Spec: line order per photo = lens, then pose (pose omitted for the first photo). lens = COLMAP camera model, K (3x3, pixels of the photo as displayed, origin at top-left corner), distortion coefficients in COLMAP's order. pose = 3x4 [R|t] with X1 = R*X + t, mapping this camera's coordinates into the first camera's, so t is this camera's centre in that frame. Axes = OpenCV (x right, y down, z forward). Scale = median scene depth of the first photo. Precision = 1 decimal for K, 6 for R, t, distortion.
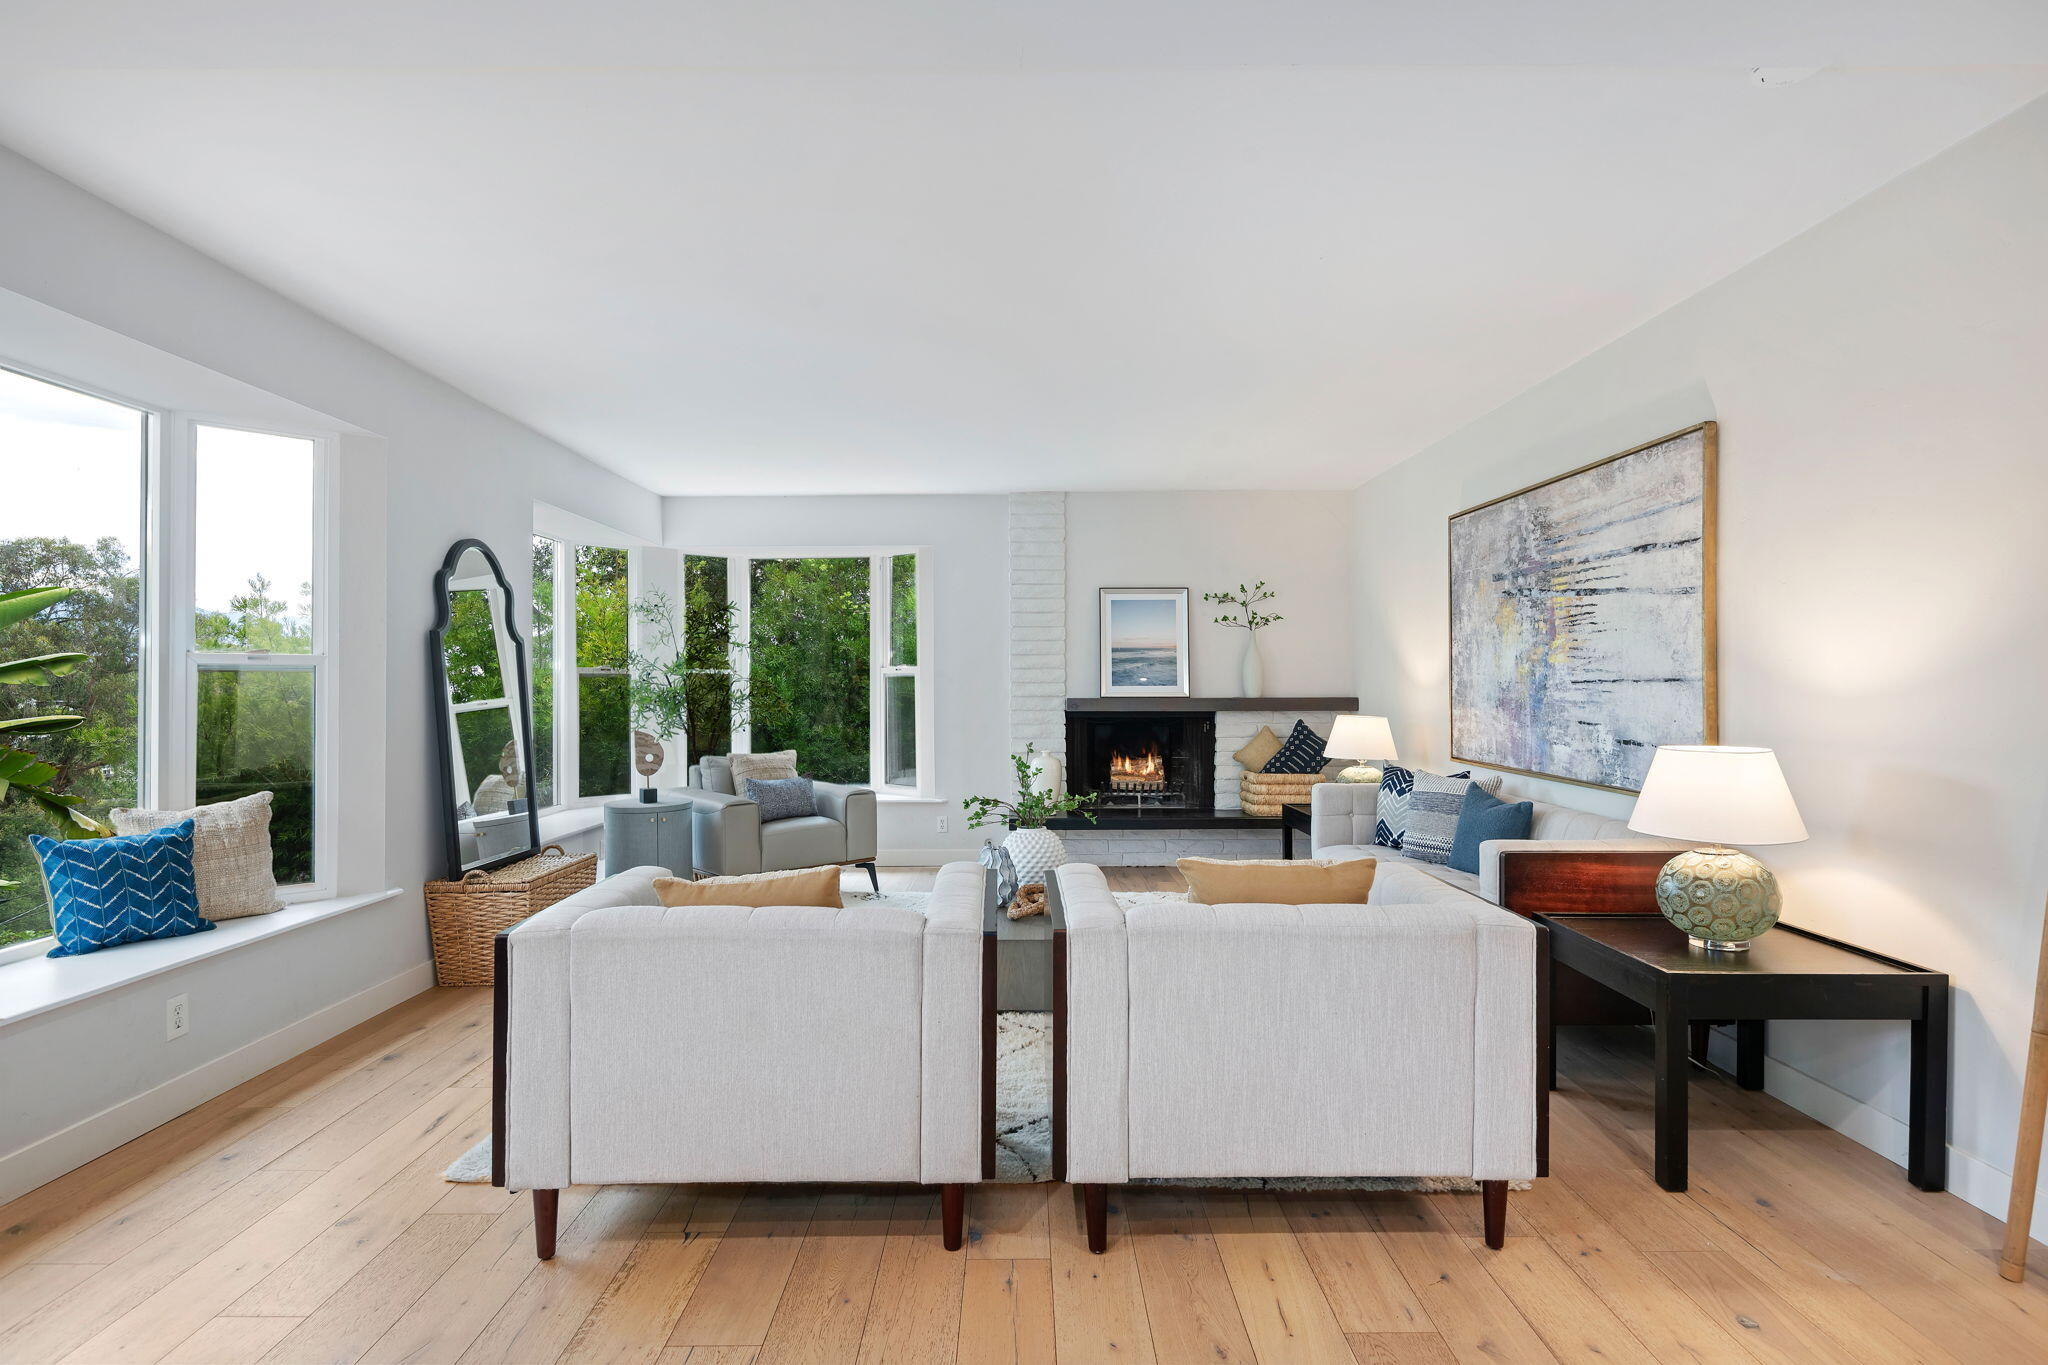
lens RADIAL K [[1046.7, 0, 1022.7], [0, 1046.7, 684.4], [0, 0, 1]] dist [0.003374, 0.000114]
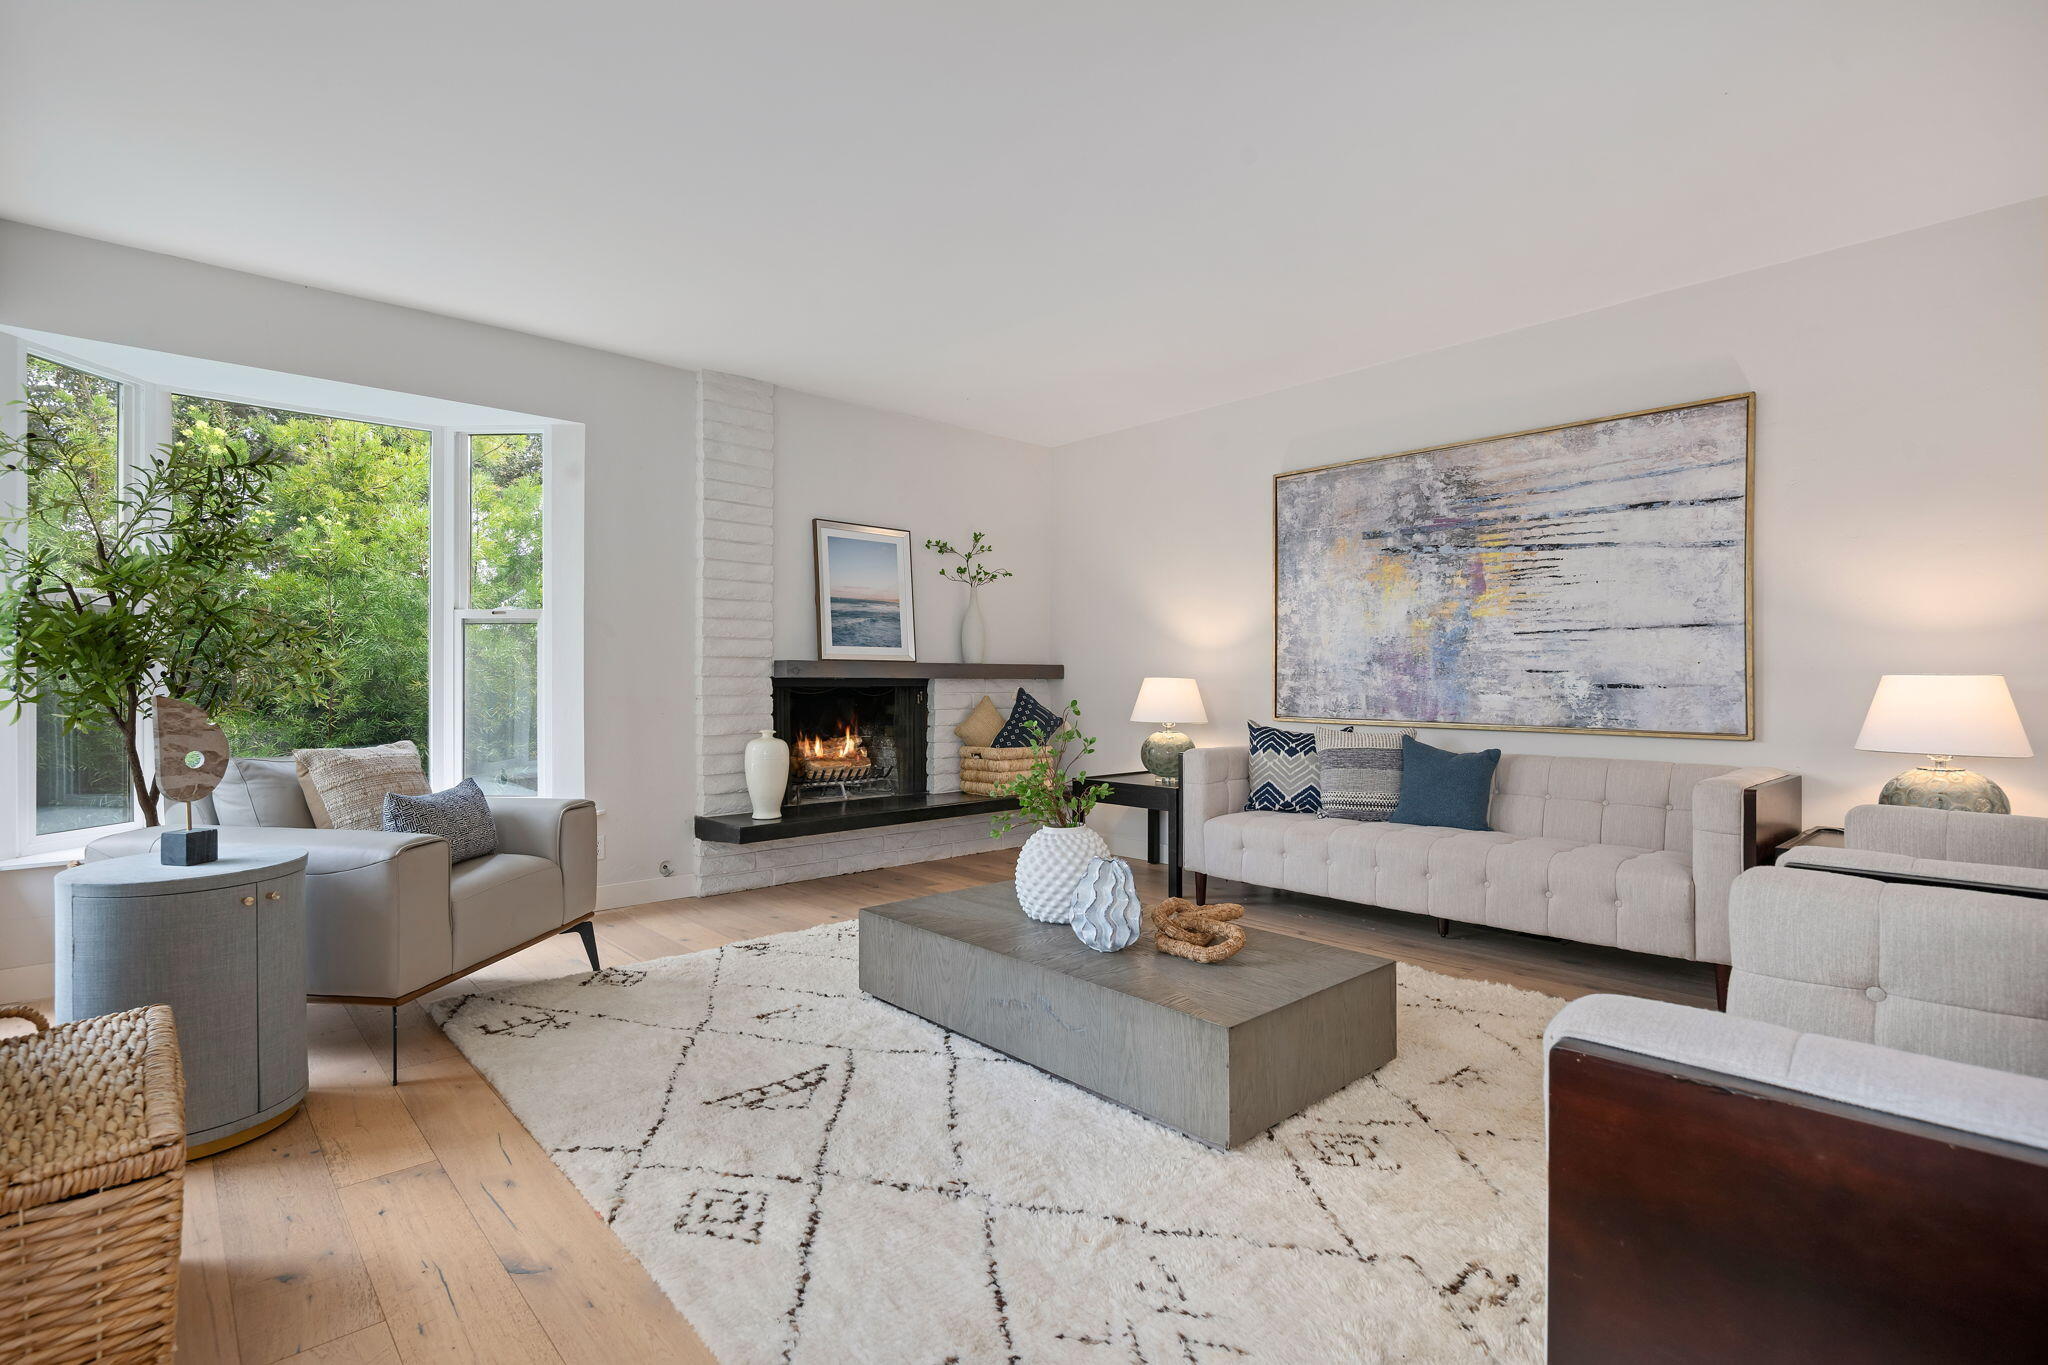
lens RADIAL K [[959.1, 0, 1025.8], [0, 959.1, 682.8], [0, 0, 1]] dist [0.001053, -0.001178]
pose [[0.735671, 0.002483, 0.677334, -0.406863], [-0.002281, 0.999997, -0.001189, 0.041300], [-0.677335, -0.000671, 0.735674, 0.519731]]
